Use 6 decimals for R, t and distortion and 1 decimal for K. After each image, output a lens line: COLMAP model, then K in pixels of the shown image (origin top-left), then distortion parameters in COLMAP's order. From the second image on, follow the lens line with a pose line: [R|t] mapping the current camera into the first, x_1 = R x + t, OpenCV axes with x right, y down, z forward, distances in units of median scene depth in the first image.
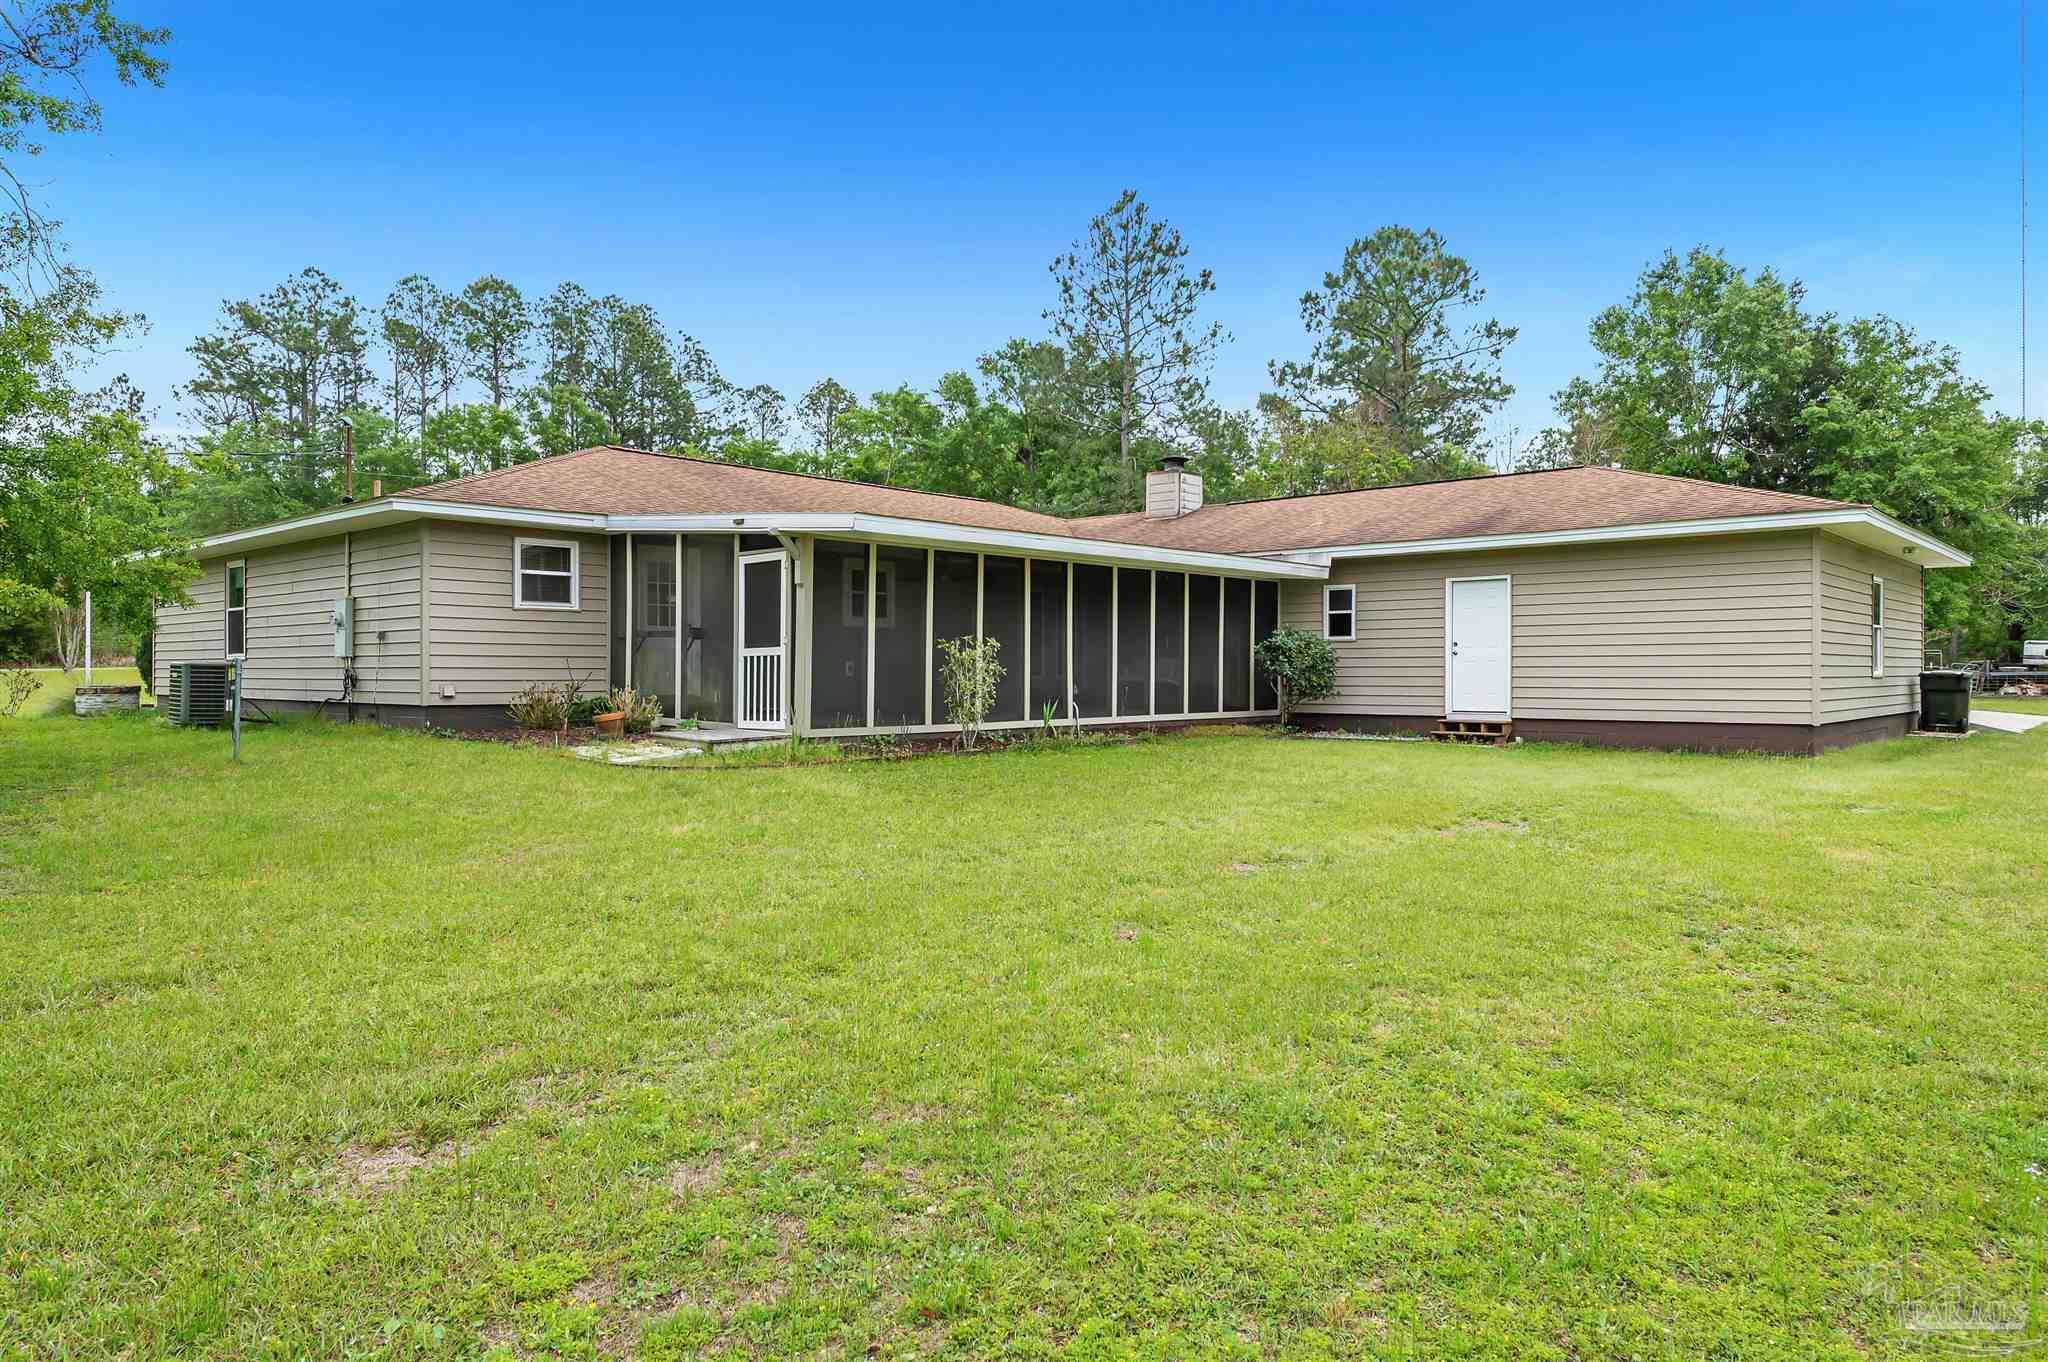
lens RADIAL K [[1325.8, 0, 1024.0], [0, 1325.8, 681.0], [0, 0, 1]] dist [-0.000936, 0.000675]
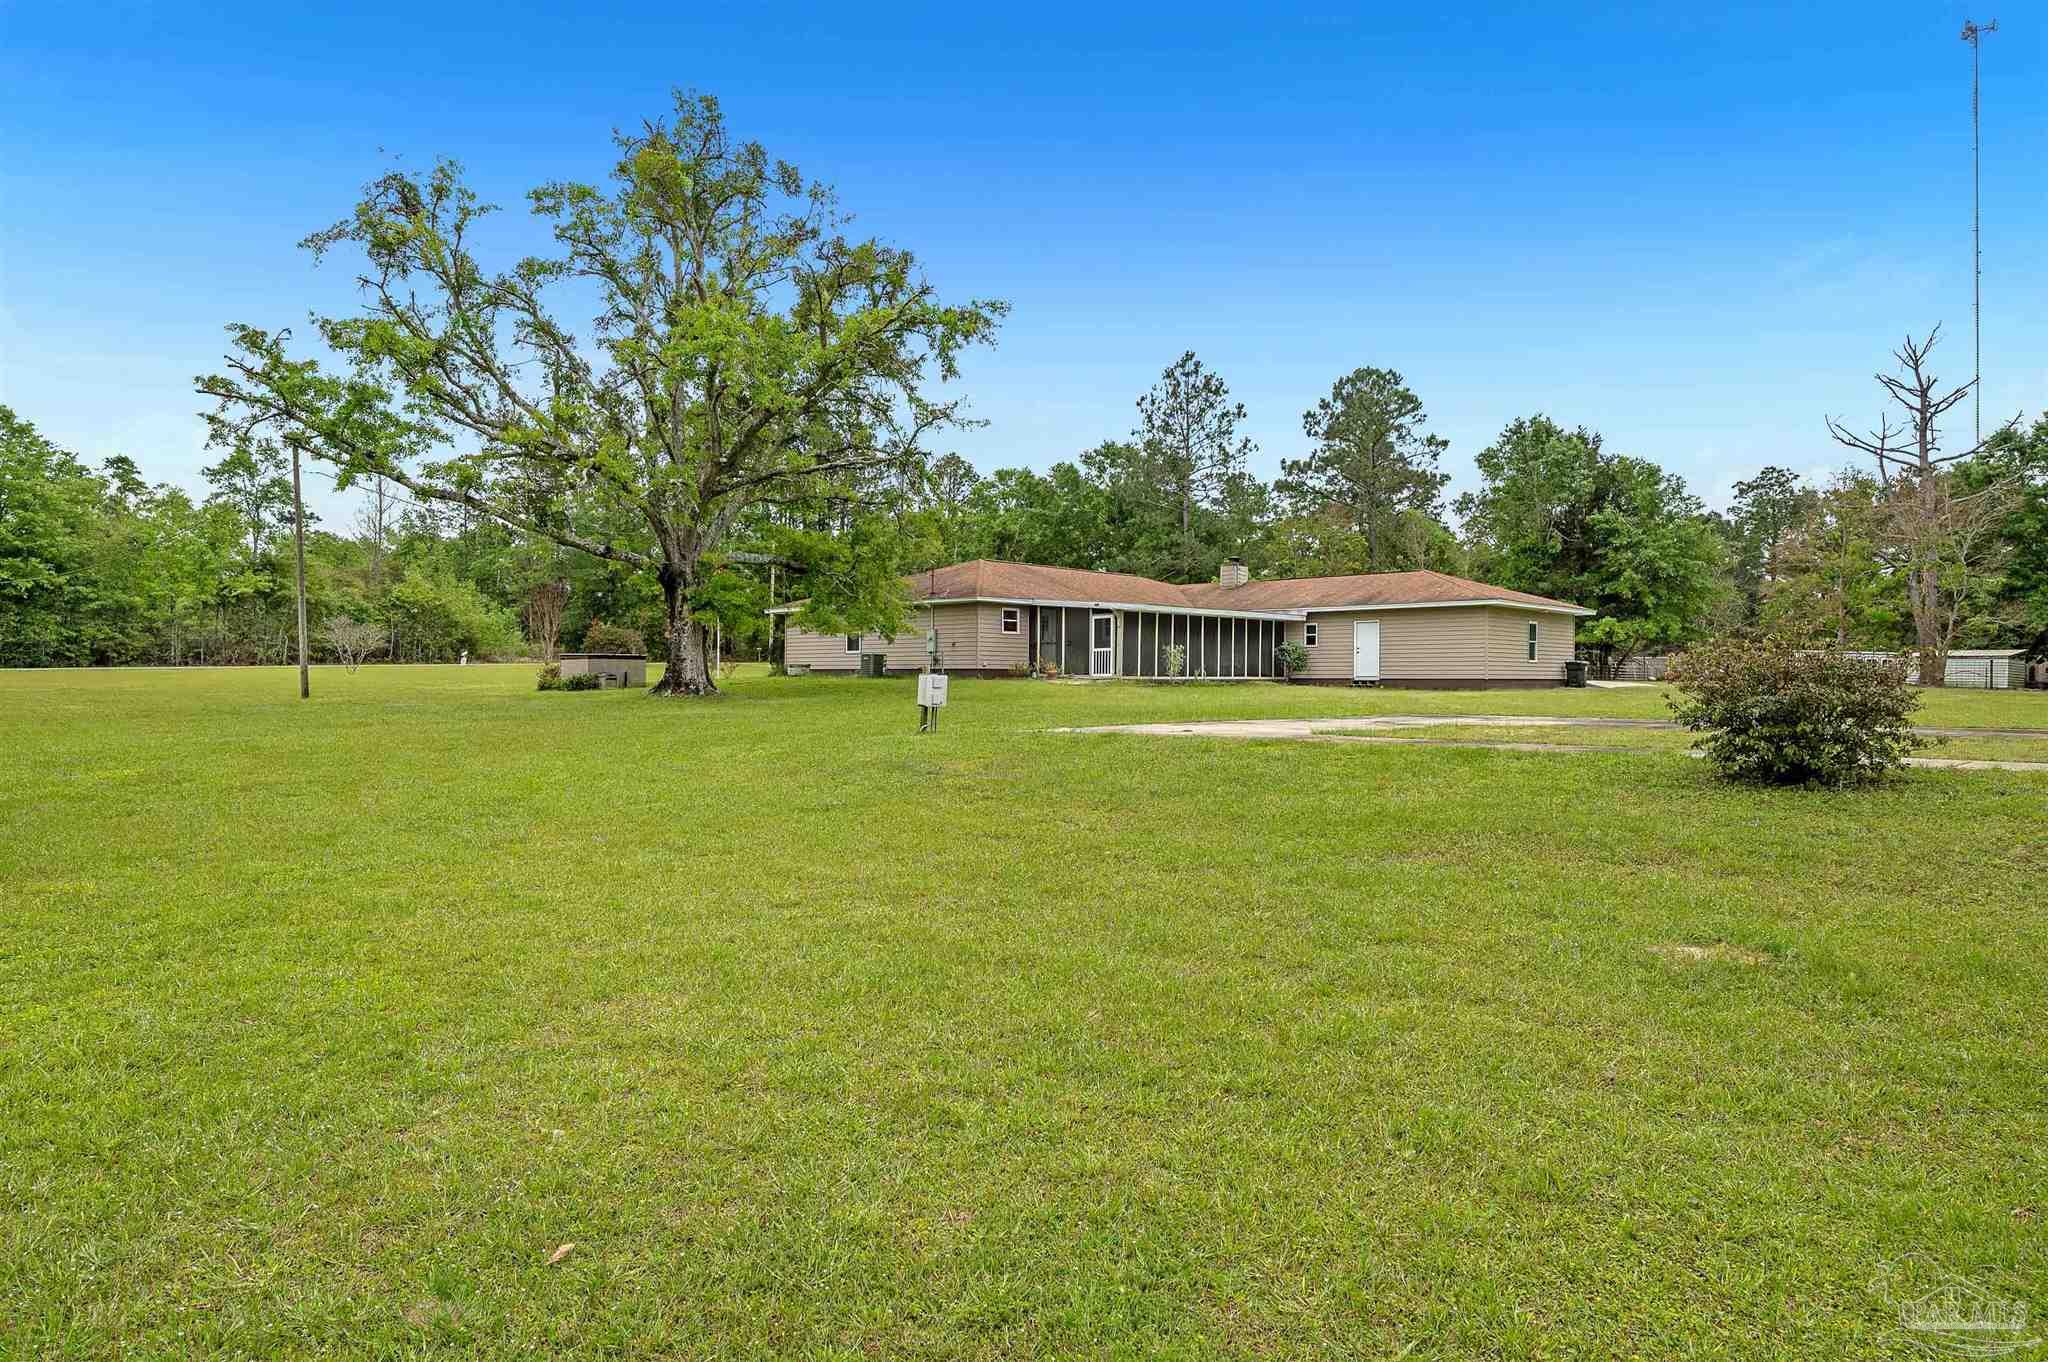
lens RADIAL K [[1275.8, 0, 1024.0], [0, 1275.8, 681.0], [0, 0, 1]] dist [0.002865, 0.000052]
pose [[0.999854, 0.003762, -0.016686, -0.111217], [-0.003861, 0.999975, -0.005890, 0.021656], [0.016663, 0.005953, 0.999843, -0.608874]]
